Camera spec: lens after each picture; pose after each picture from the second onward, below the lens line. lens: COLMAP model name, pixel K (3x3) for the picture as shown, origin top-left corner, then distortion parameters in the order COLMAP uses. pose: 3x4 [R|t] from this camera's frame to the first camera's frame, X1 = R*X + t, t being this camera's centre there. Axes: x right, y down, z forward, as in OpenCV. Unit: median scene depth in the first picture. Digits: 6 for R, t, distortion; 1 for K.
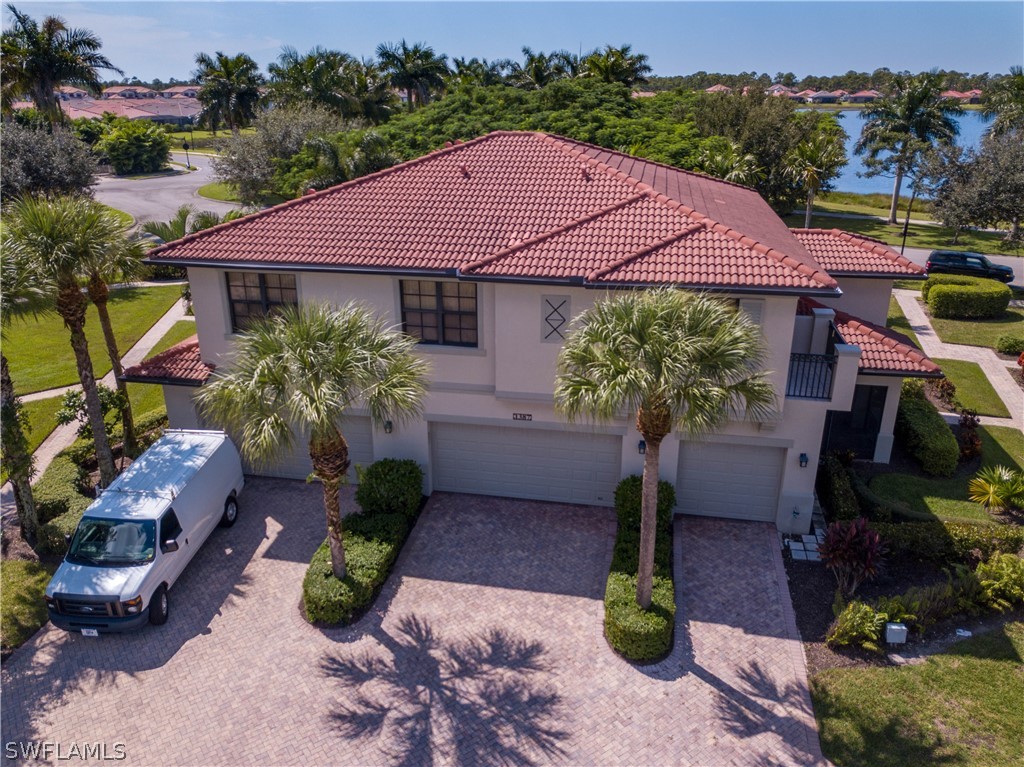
lens RADIAL K [[765.5, 0, 512.2], [0, 765.5, 380.3], [0, 0, 1]] dist [0.043079, -0.020652]
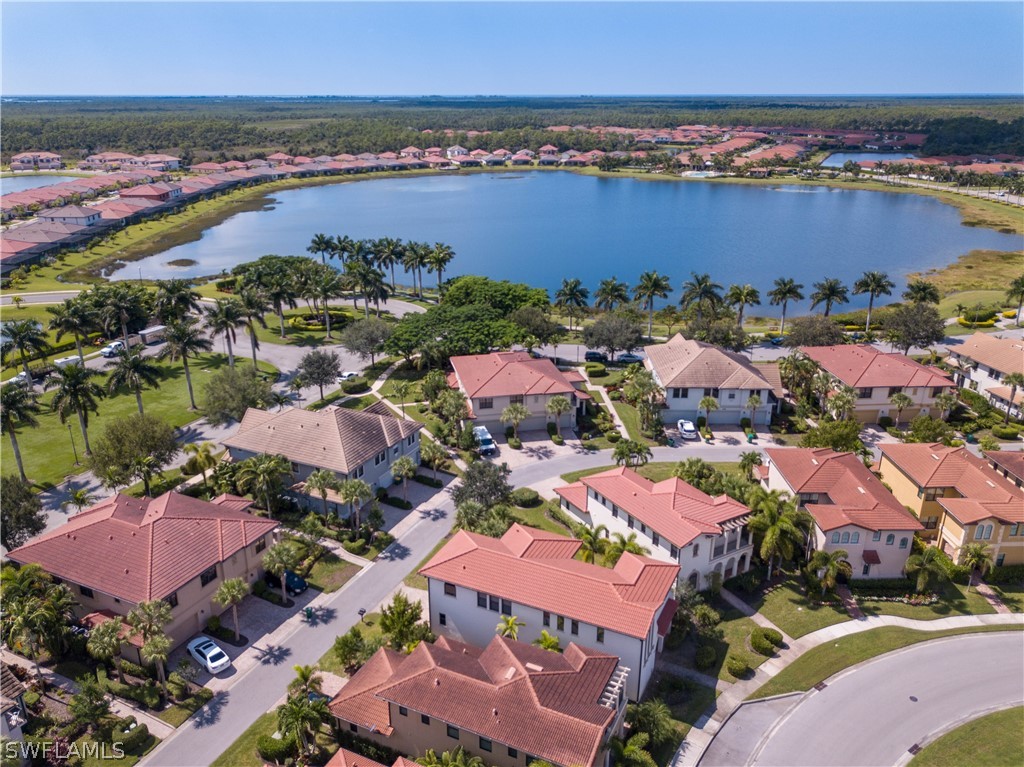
lens RADIAL K [[765.5, 0, 511.4], [0, 765.5, 384.3], [0, 0, 1]] dist [0.043079, -0.020652]
pose [[0.917932, -0.126658, 0.375976, -2.288793], [0.129570, 0.991413, 0.017646, -0.310199], [-0.374982, 0.032518, 0.926462, -4.379465]]
